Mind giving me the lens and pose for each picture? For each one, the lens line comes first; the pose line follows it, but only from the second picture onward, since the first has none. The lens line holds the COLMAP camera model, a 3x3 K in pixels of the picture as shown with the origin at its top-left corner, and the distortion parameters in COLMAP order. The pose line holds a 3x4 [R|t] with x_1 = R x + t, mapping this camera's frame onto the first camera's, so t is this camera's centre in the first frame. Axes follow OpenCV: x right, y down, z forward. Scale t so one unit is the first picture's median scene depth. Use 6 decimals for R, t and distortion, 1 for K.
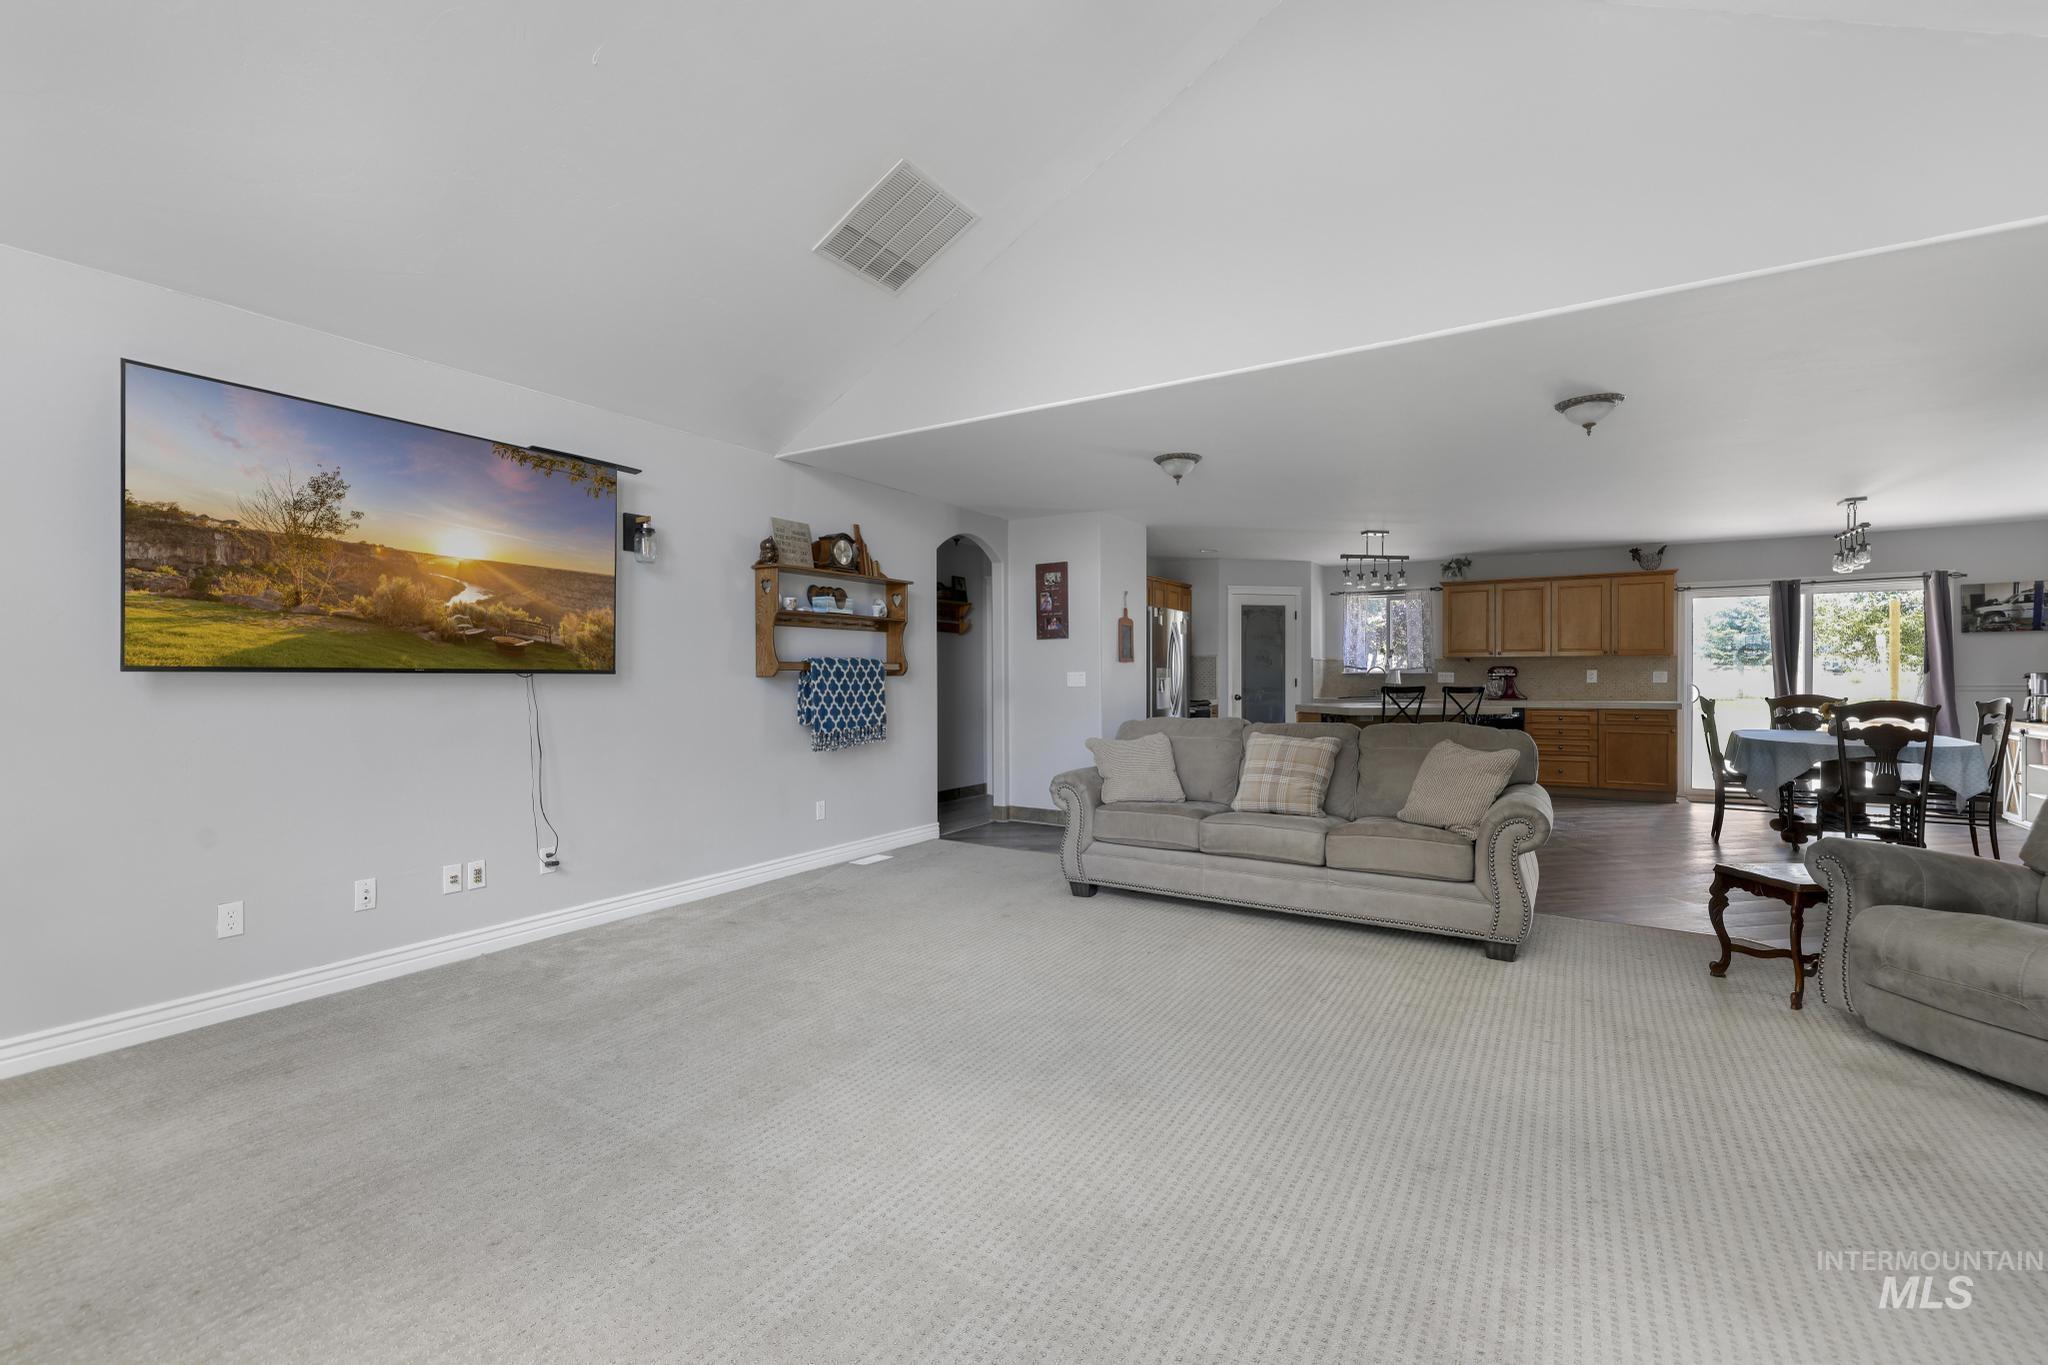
lens RADIAL K [[889.8, 0, 1014.9], [0, 889.8, 681.8], [0, 0, 1]] dist [-0.002848, -0.000197]
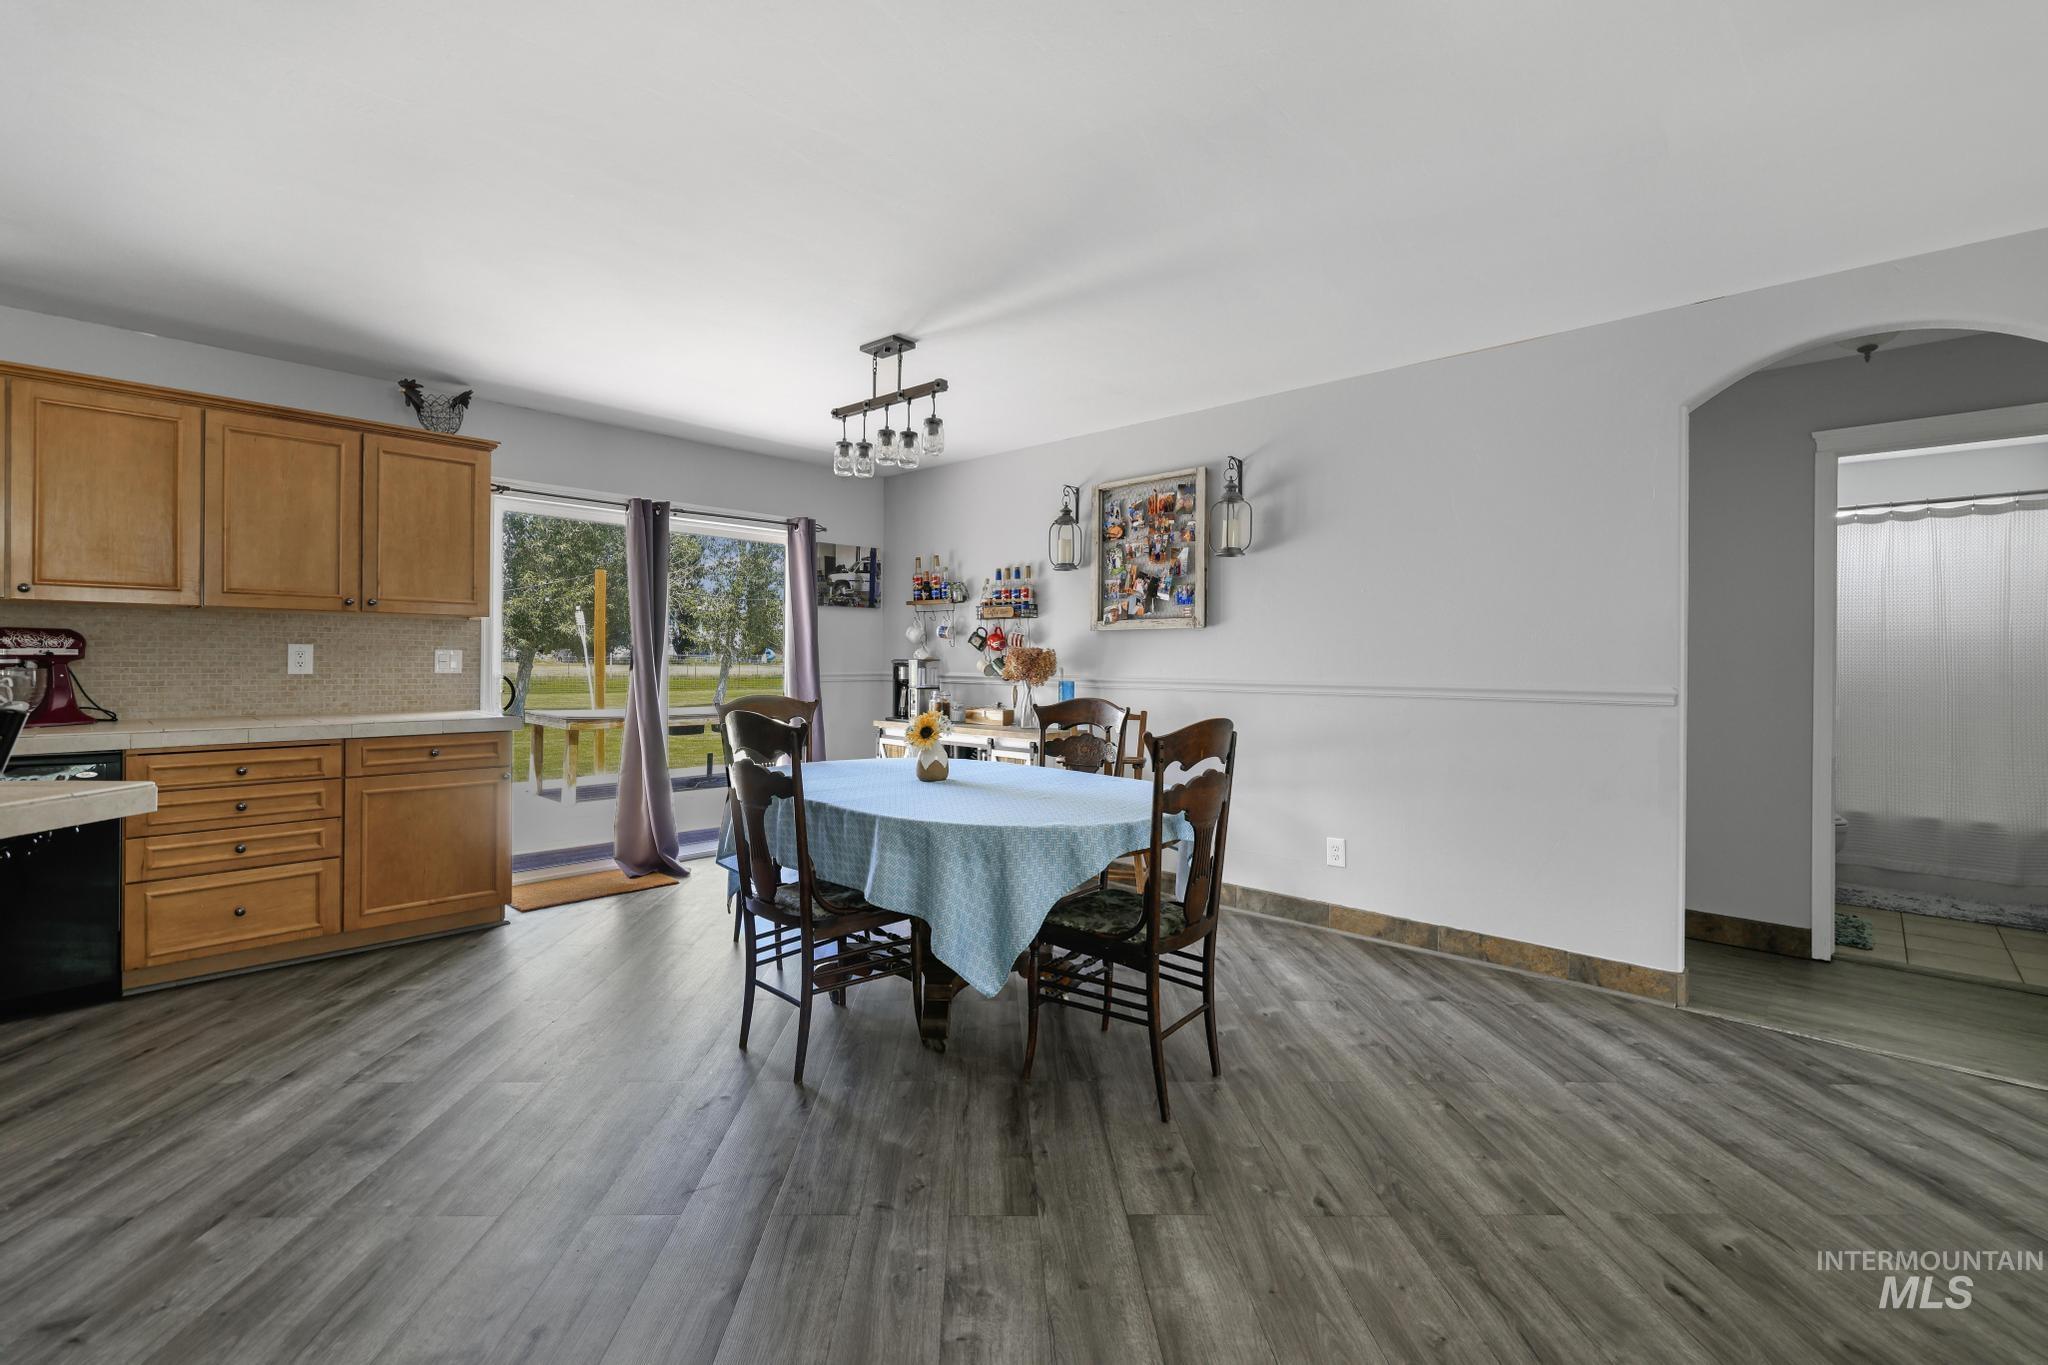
lens RADIAL K [[901.1, 0, 1000.5], [0, 901.1, 665.6], [0, 0, 1]] dist [0.003203, 0.000670]
pose [[0.197225, -0.000741, 0.980358, 0.488720], [-0.002088, 0.999997, 0.001175, -0.007548], [-0.980356, -0.002279, 0.197222, 0.984754]]
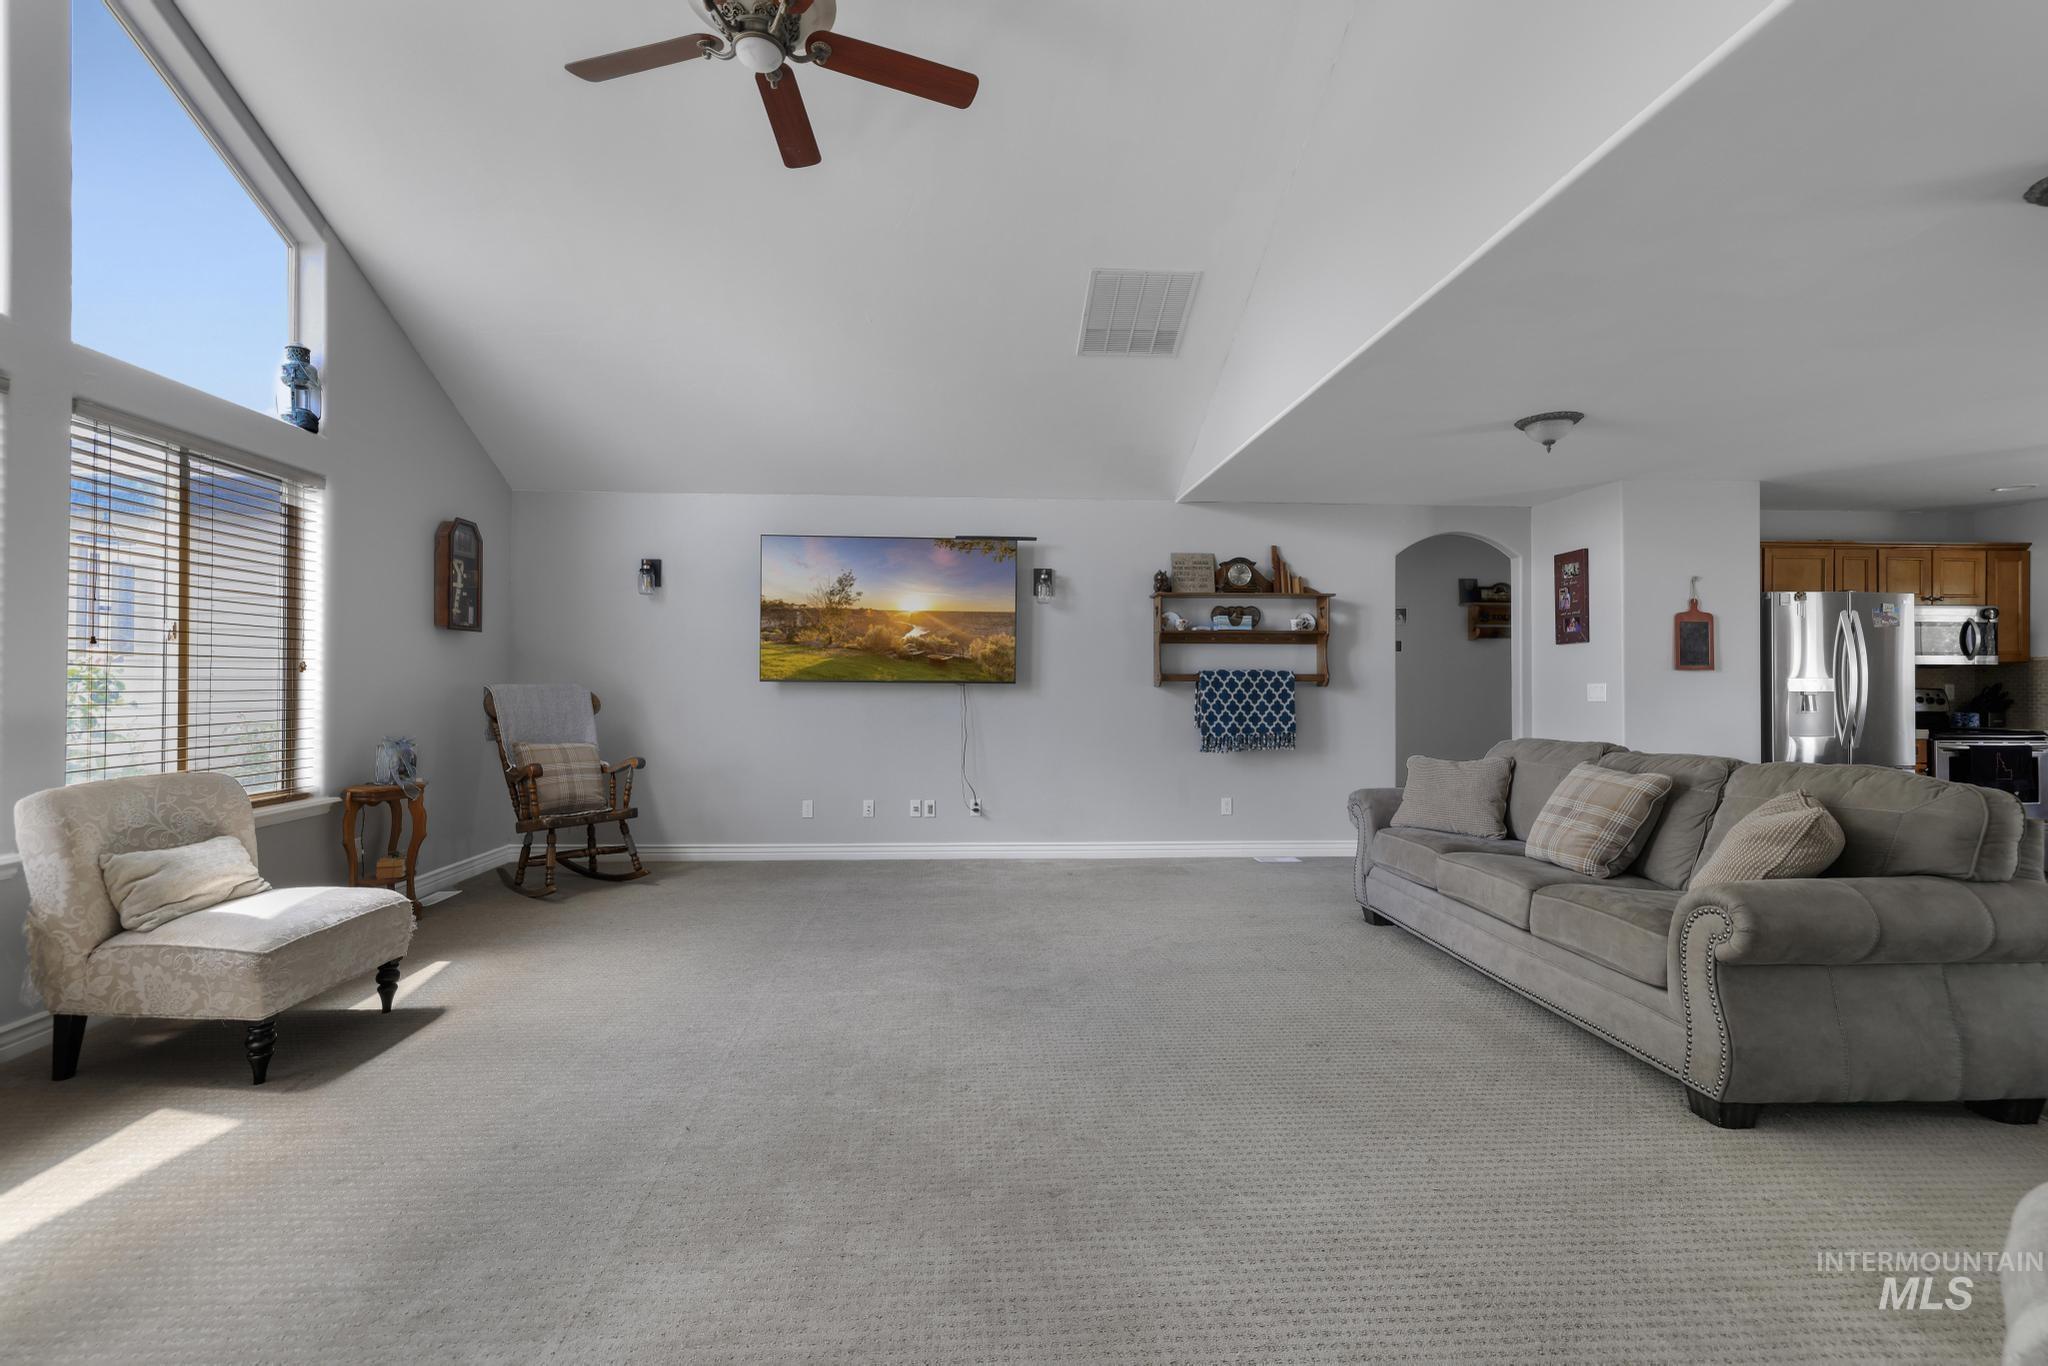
lens RADIAL K [[887.9, 0, 1012.6], [0, 887.9, 672.5], [0, 0, 1]] dist [0.002132, 0.000471]
pose [[0.577706, -0.008638, -0.816199, 0.540057], [-0.011750, 0.999752, -0.018897, 0.000460], [0.816160, 0.020507, 0.577462, 0.132867]]
